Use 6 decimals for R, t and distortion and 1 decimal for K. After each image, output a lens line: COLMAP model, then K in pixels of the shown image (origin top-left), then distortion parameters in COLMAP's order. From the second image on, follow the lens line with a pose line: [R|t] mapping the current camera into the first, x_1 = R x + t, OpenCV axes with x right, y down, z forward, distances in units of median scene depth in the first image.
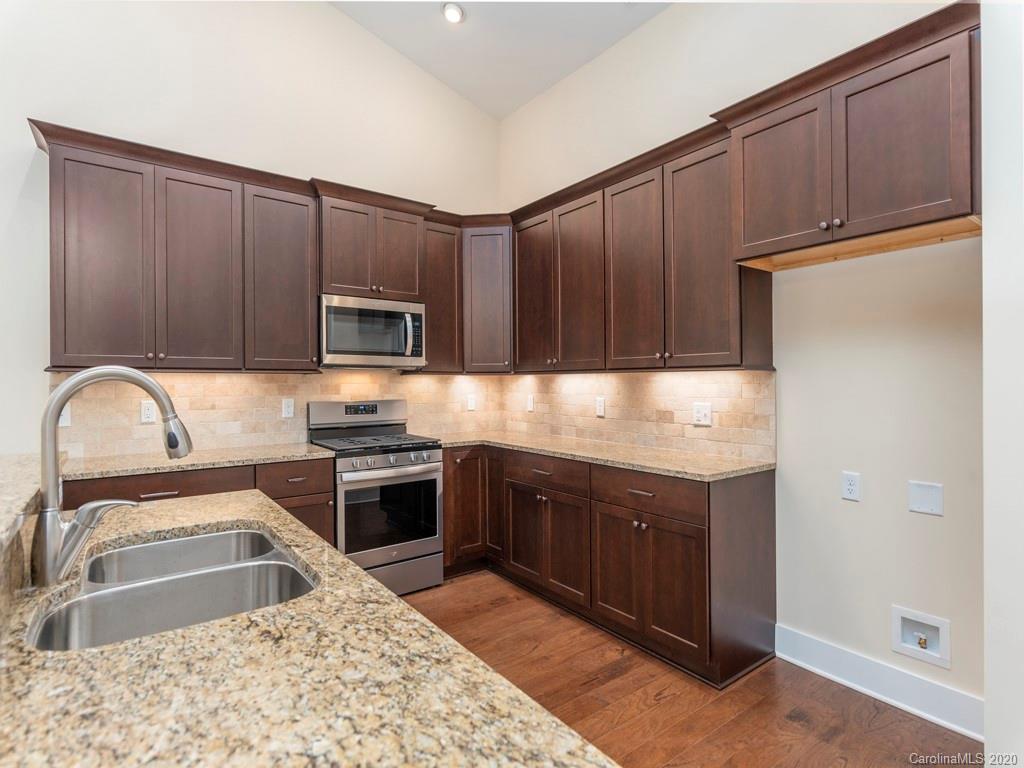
lens RADIAL K [[523.0, 0, 517.3], [0, 523.0, 377.9], [0, 0, 1]] dist [0.001796, 0.000940]
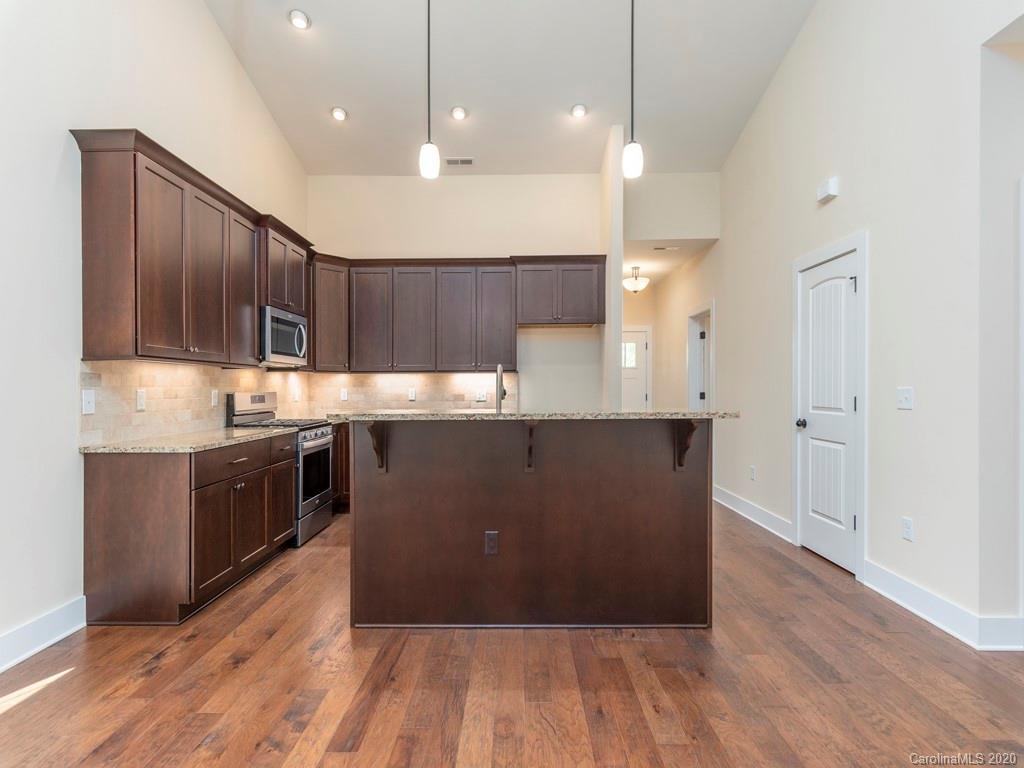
lens RADIAL K [[519.5, 0, 512.9], [0, 519.5, 387.6], [0, 0, 1]] dist [0.010299, 0.000350]
pose [[0.592199, -0.000220, 0.805792, -0.998605], [-0.002748, 0.999994, 0.002292, 0.031530], [-0.805787, -0.003571, 0.592194, -0.215652]]
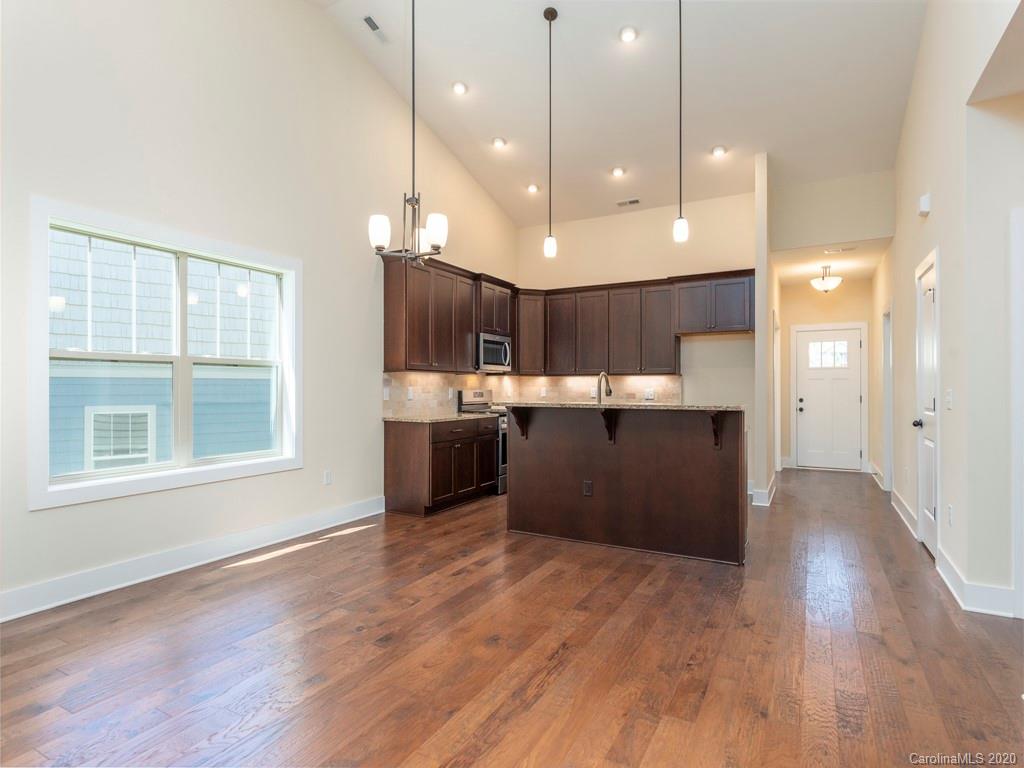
lens RADIAL K [[576.8, 0, 504.7], [0, 576.8, 386.6], [0, 0, 1]] dist [0.007496, 0.001016]
pose [[0.906884, 0.004573, 0.421355, -1.138379], [-0.007014, 0.999966, 0.004245, 0.025758], [-0.421321, -0.006805, 0.906886, -0.912693]]
